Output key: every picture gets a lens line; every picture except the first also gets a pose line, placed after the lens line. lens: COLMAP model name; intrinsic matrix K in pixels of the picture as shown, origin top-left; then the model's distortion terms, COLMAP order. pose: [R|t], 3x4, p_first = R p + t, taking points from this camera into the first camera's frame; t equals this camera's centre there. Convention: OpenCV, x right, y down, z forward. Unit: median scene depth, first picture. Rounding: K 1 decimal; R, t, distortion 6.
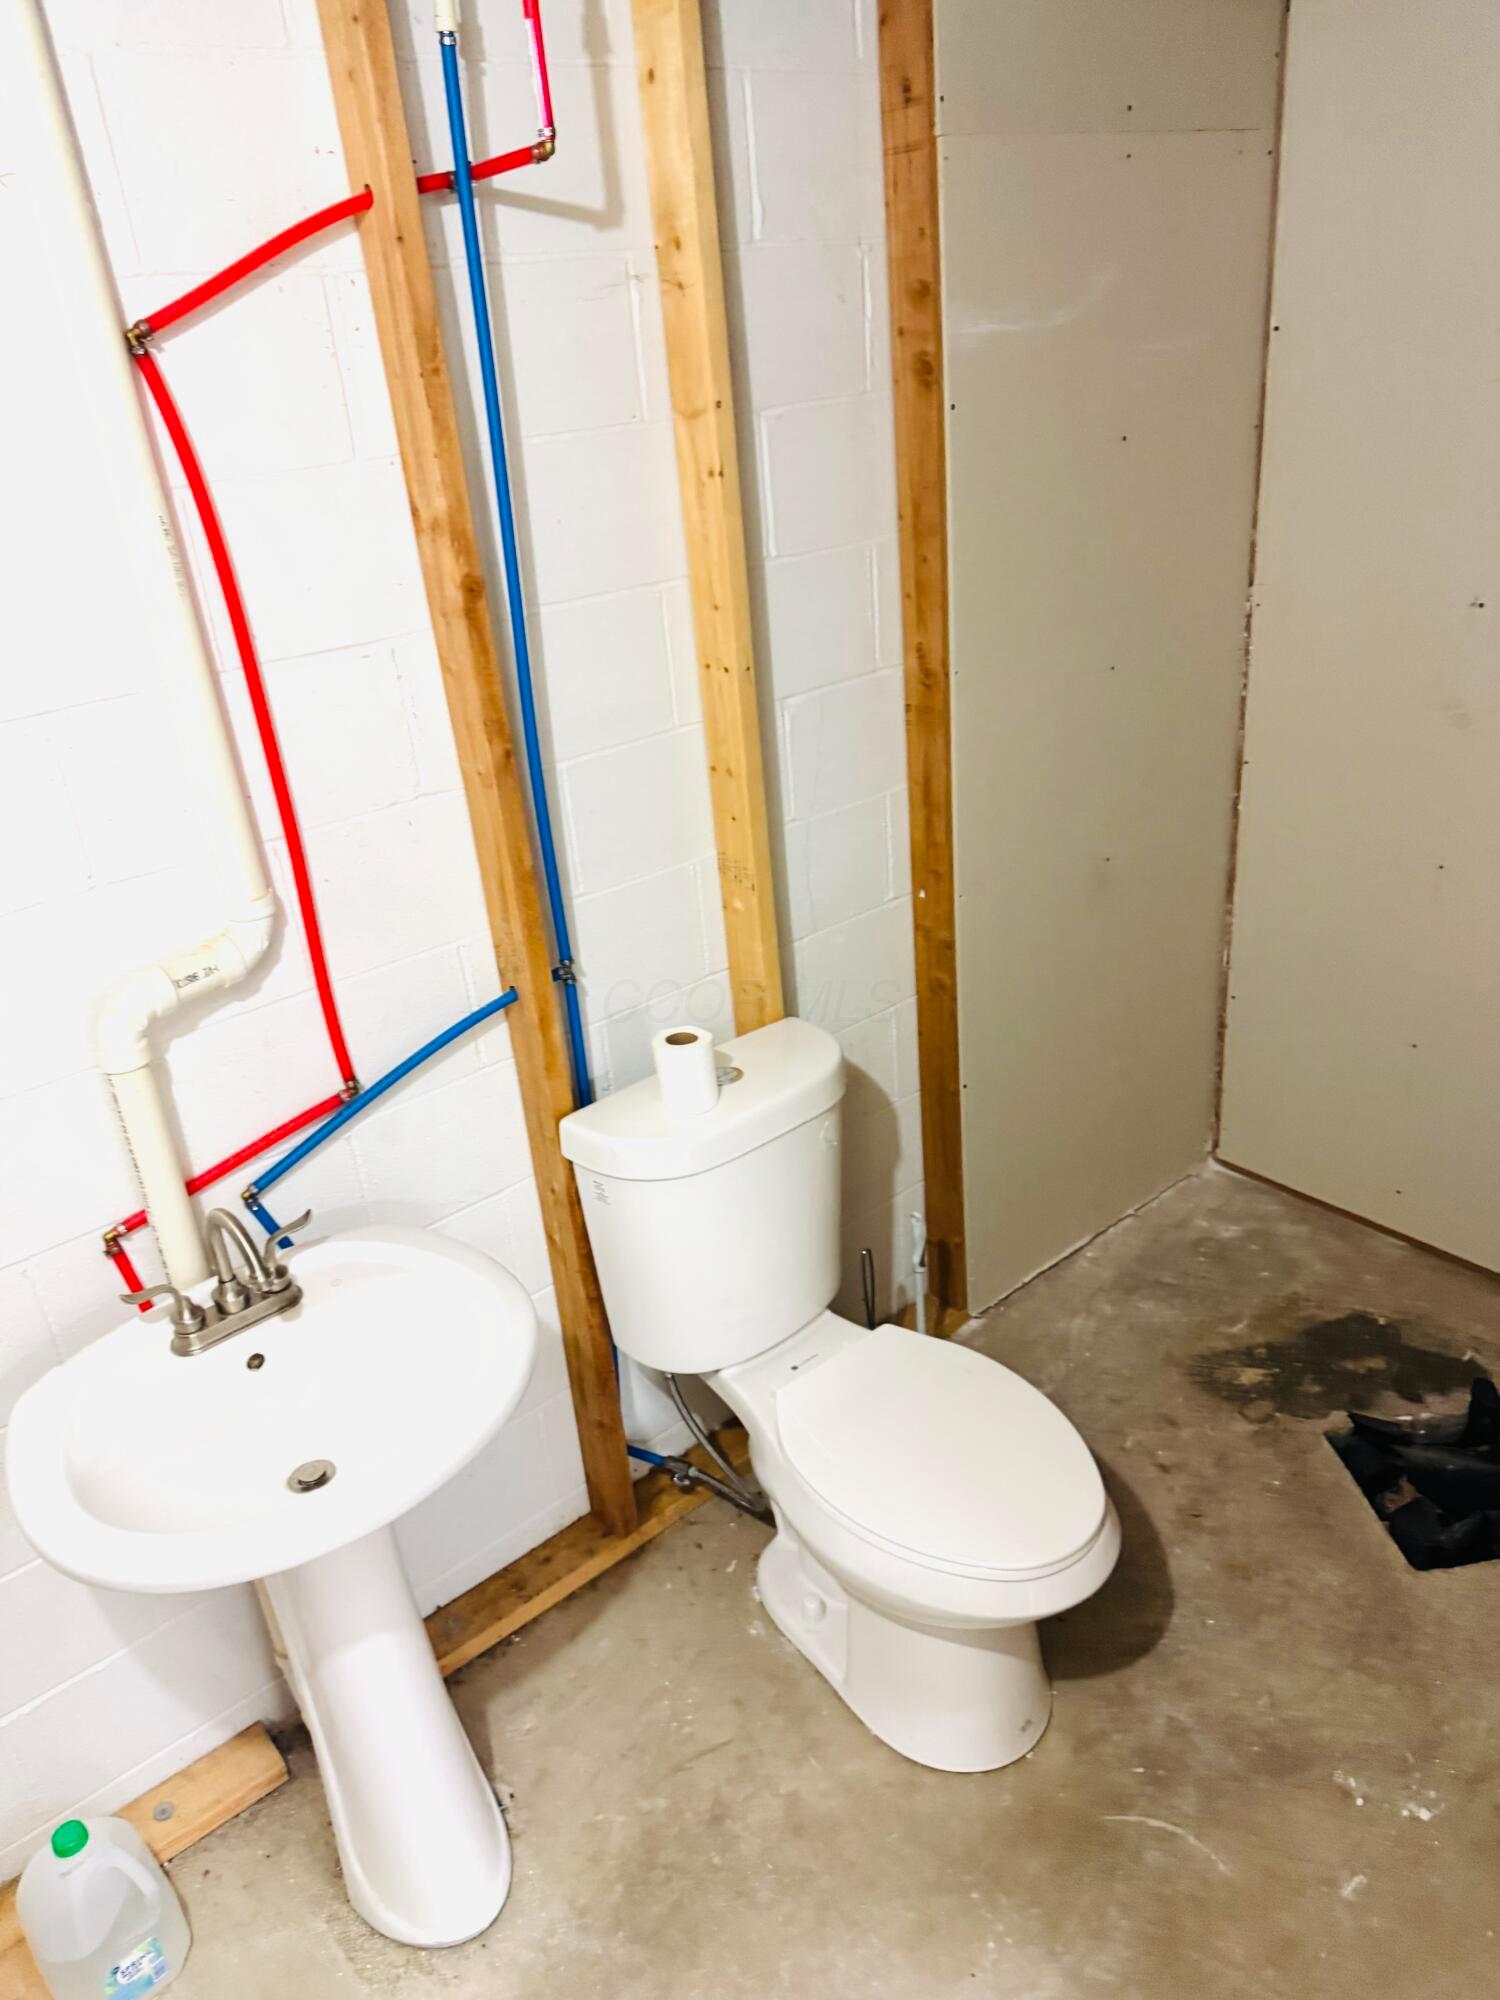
lens RADIAL K [[1417.2, 0, 753.8], [0, 1417.2, 1000.0], [0, 0, 1]] dist [0.050369, -0.063947]
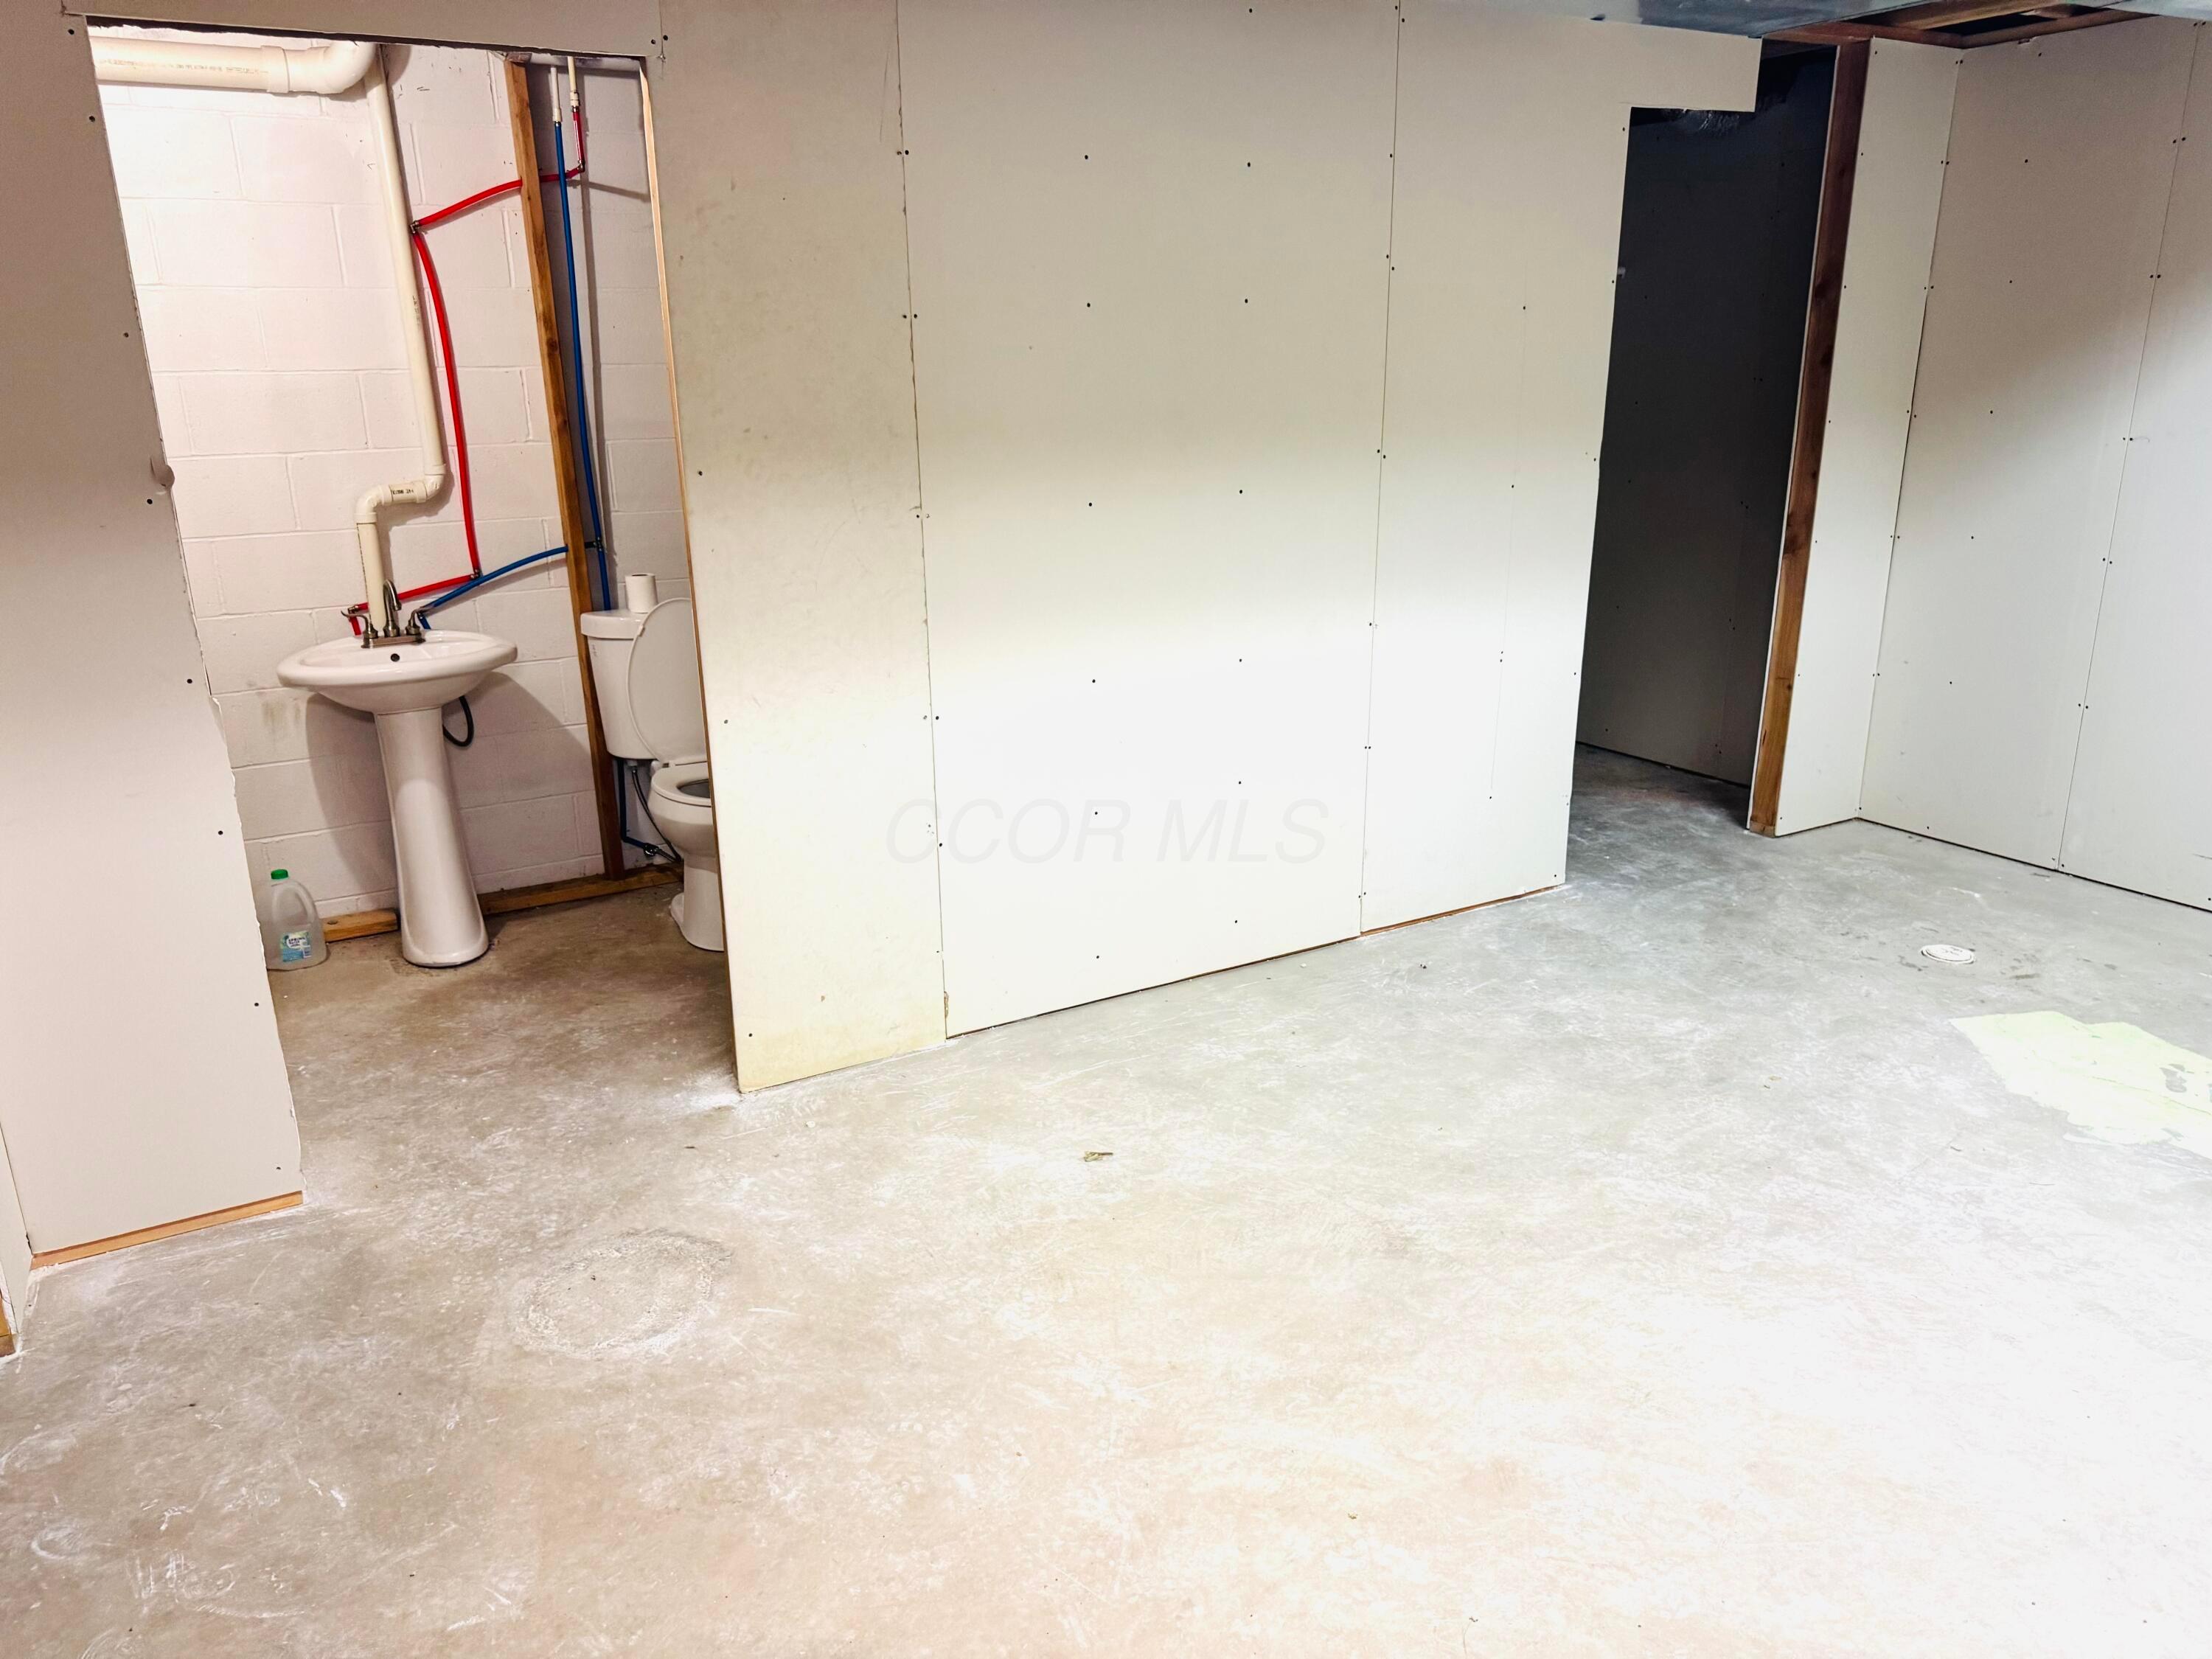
lens RADIAL K [[1567.4, 0, 1108.0], [0, 1567.4, 814.6], [0, 0, 1]] dist [0.050369, -0.063947]
pose [[0.986158, 0.122356, -0.111902, 0.927044], [-0.135617, 0.983494, -0.119780, 0.555550], [0.095399, 0.133297, 0.986474, -1.147178]]
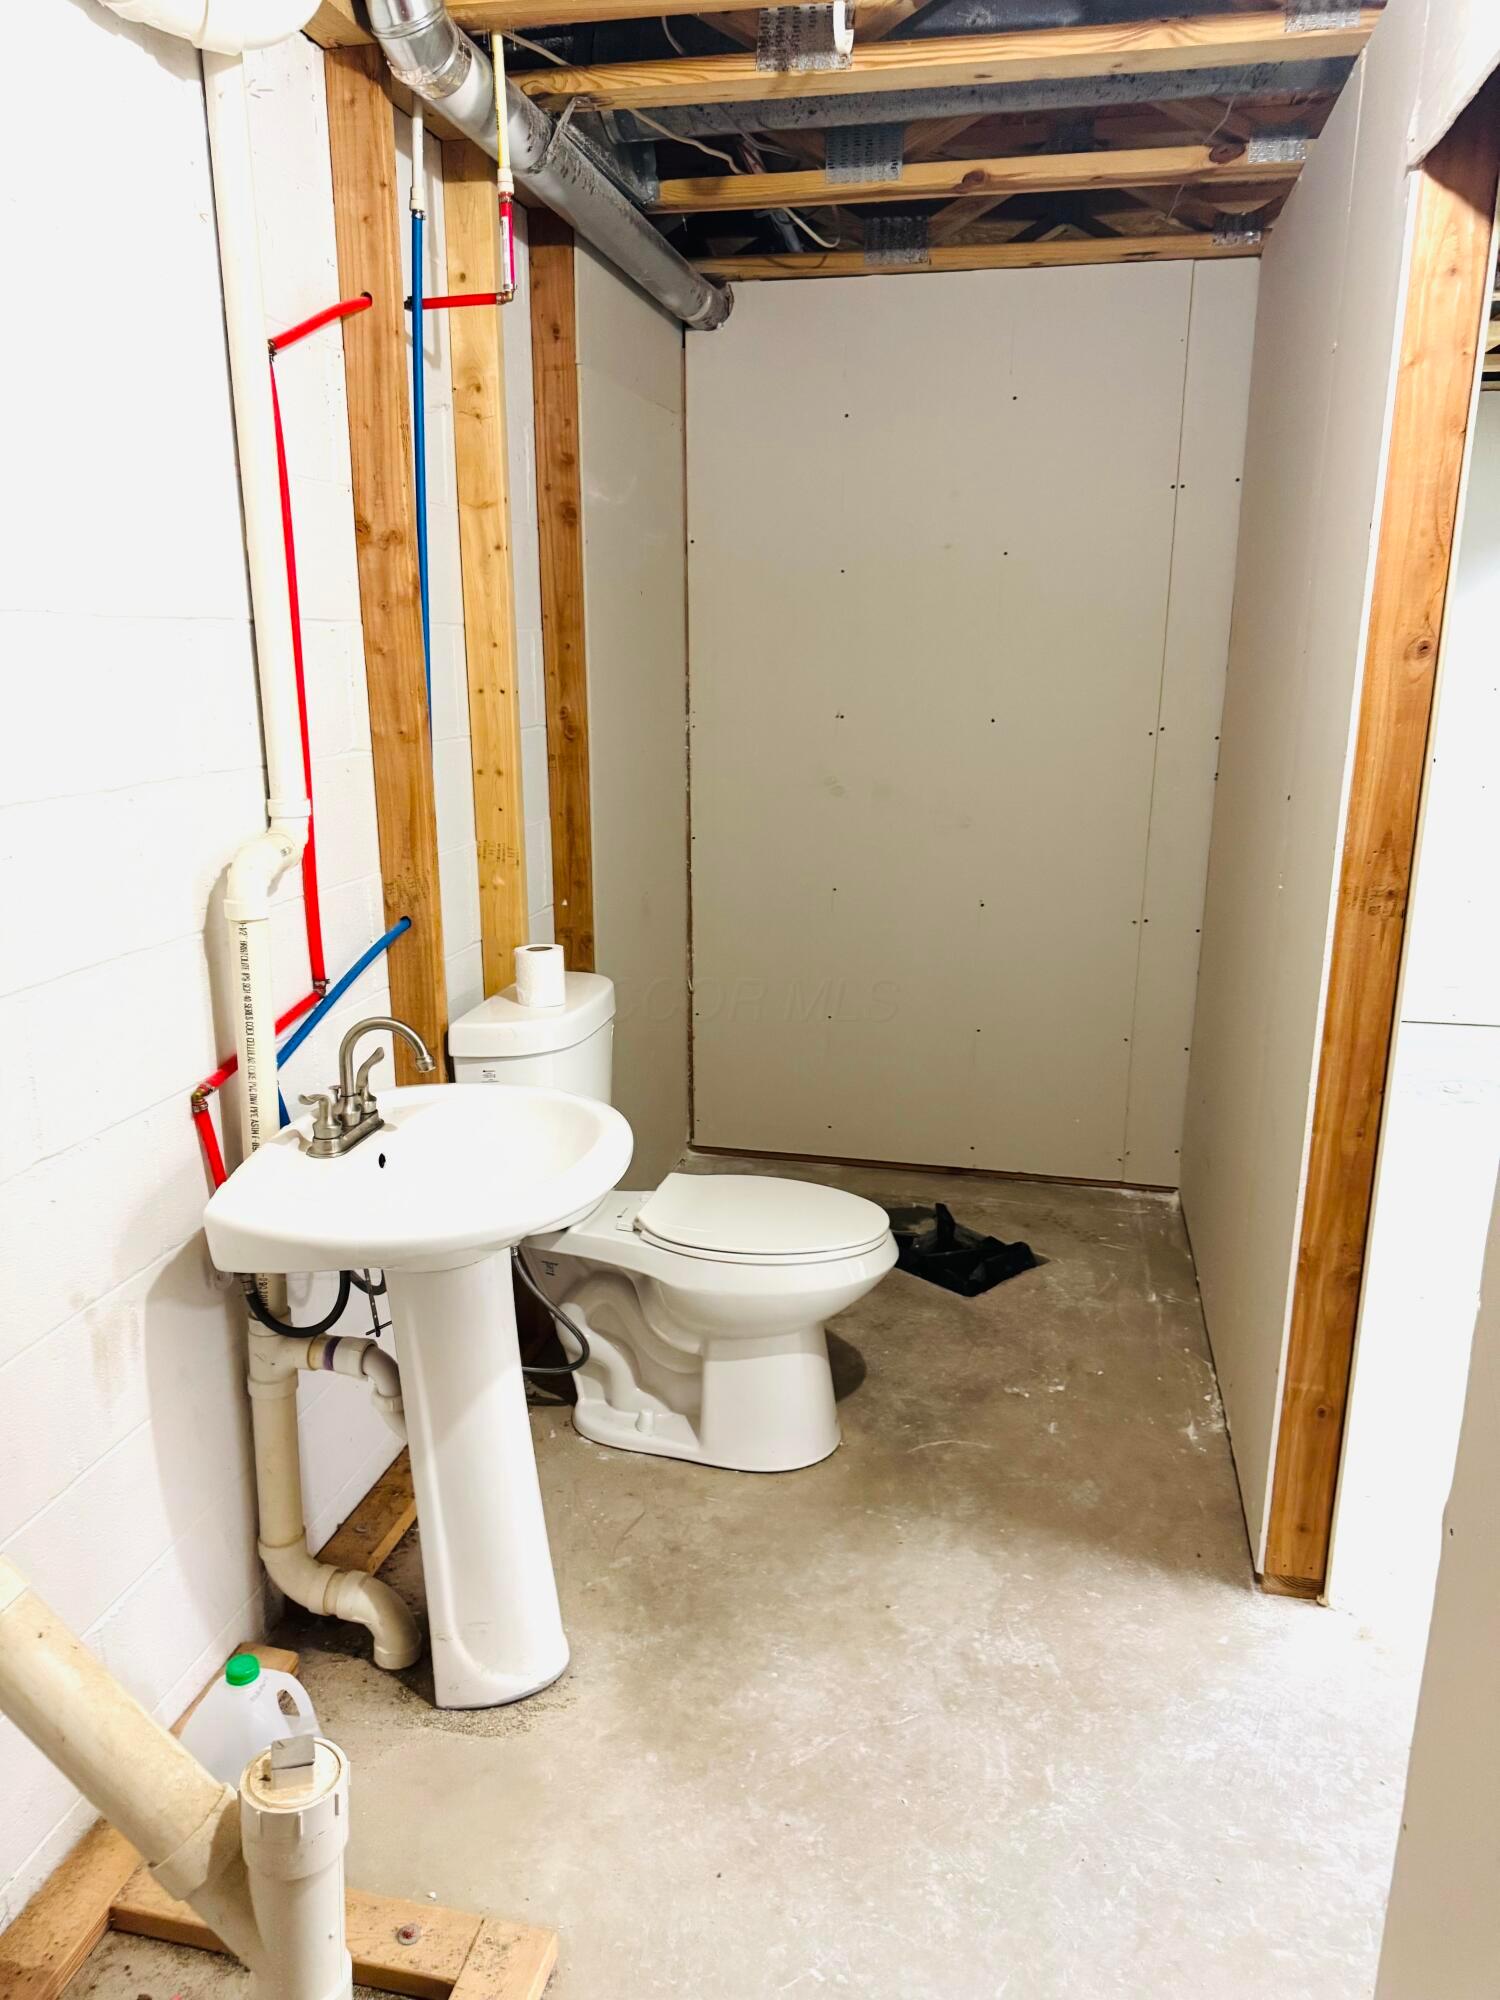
lens RADIAL K [[1417.2, 0, 735.6], [0, 1417.2, 1018.5], [0, 0, 1]] dist [0.050369, -0.063947]
pose [[0.786264, -0.069342, 0.613988, -0.724596], [0.195862, 0.970409, -0.141224, 0.313163], [-0.586027, 0.231296, 0.776579, -0.104789]]
